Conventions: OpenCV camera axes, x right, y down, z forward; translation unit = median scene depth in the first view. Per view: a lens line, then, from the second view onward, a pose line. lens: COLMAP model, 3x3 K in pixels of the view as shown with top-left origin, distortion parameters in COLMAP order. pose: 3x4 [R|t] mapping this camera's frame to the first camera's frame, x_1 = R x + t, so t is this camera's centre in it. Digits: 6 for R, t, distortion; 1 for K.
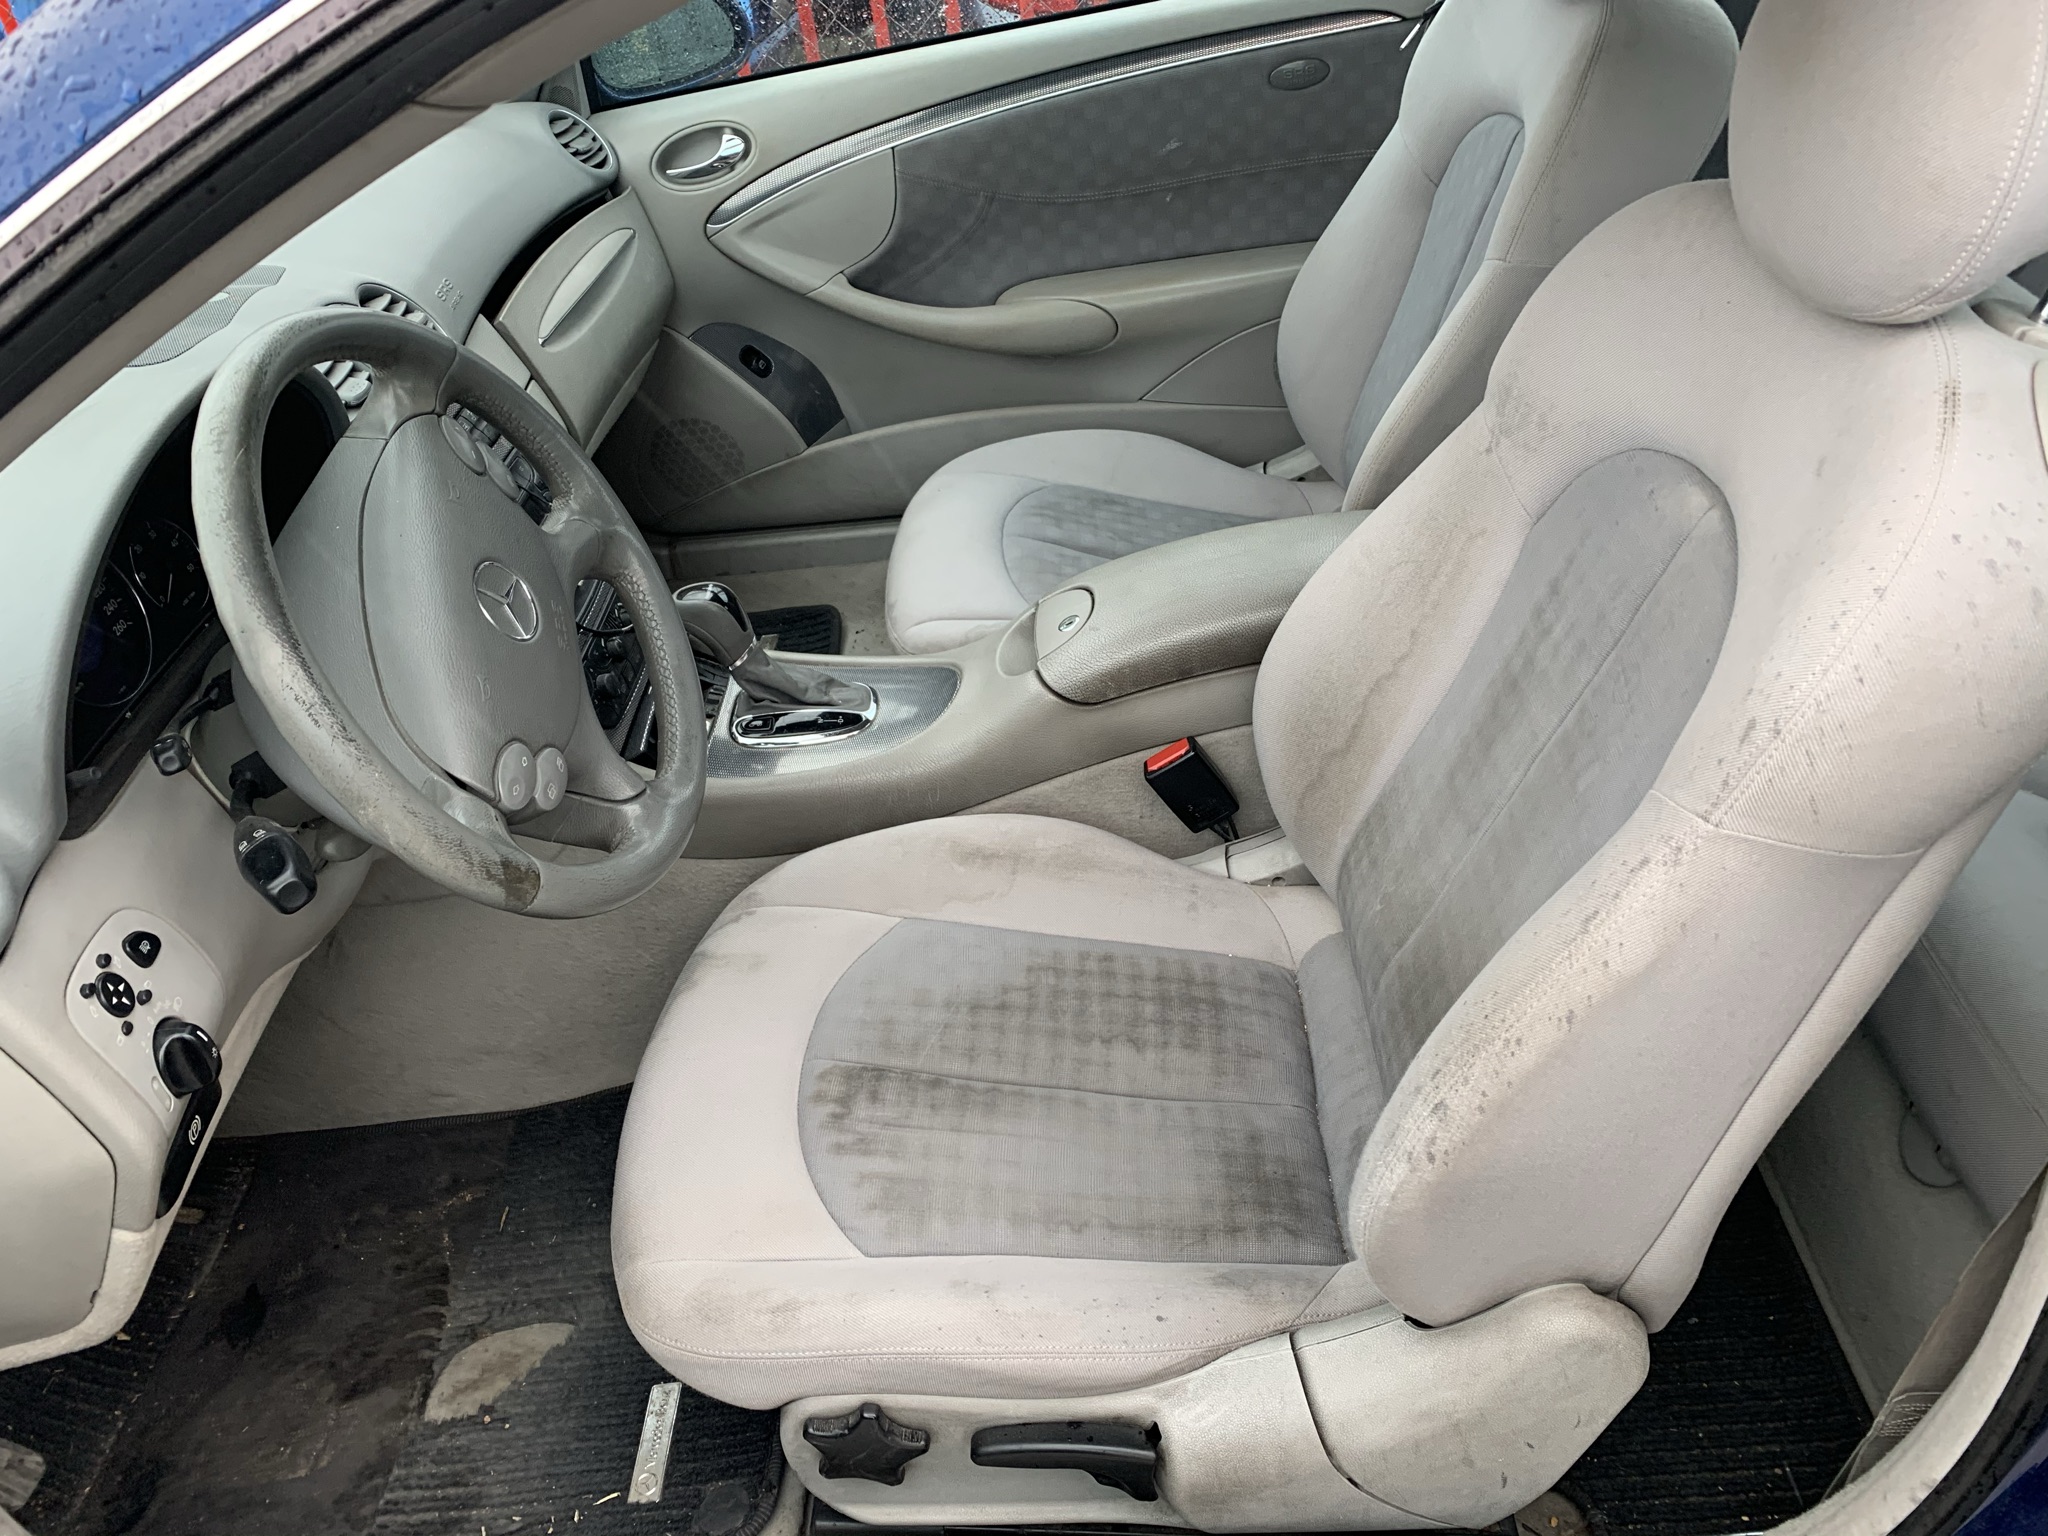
lens RADIAL K [[1581.7, 0, 1034.5], [0, 1581.7, 776.0], [0, 0, 1]] dist [0.025250, -0.046520]
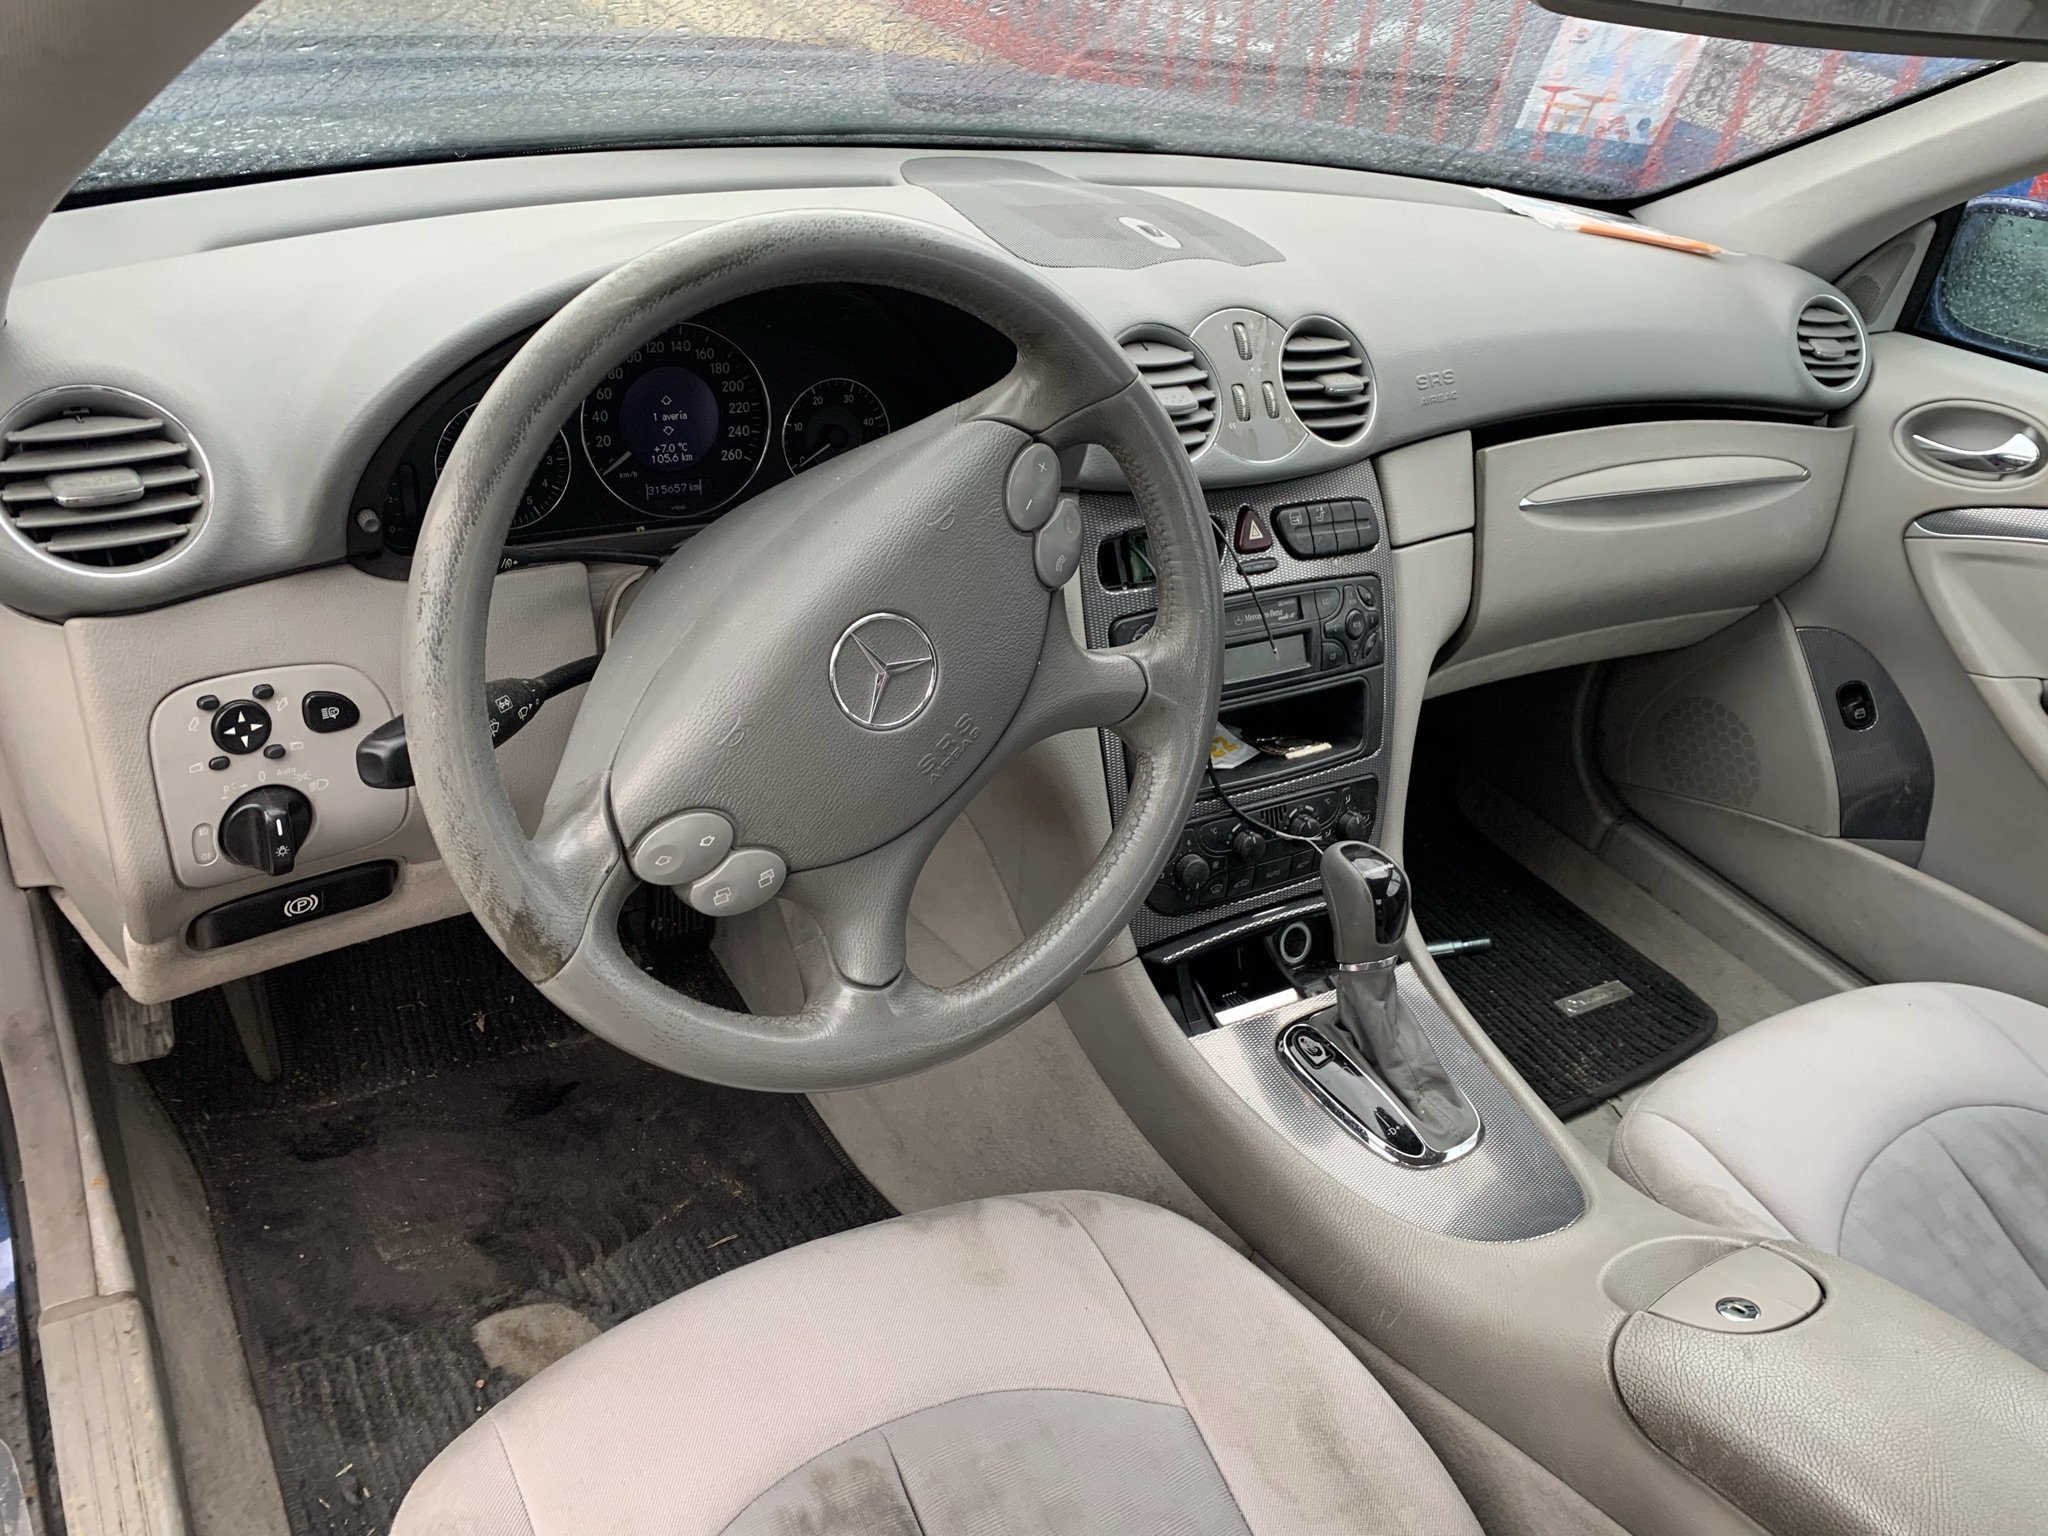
lens RADIAL K [[1581.7, 0, 1020.4], [0, 1581.7, 757.9], [0, 0, 1]] dist [0.025250, -0.046520]
pose [[0.518734, 0.605071, -0.603991, 0.117165], [-0.654449, 0.735610, 0.174855, -0.177888], [0.550101, 0.304578, 0.777574, 0.342896]]
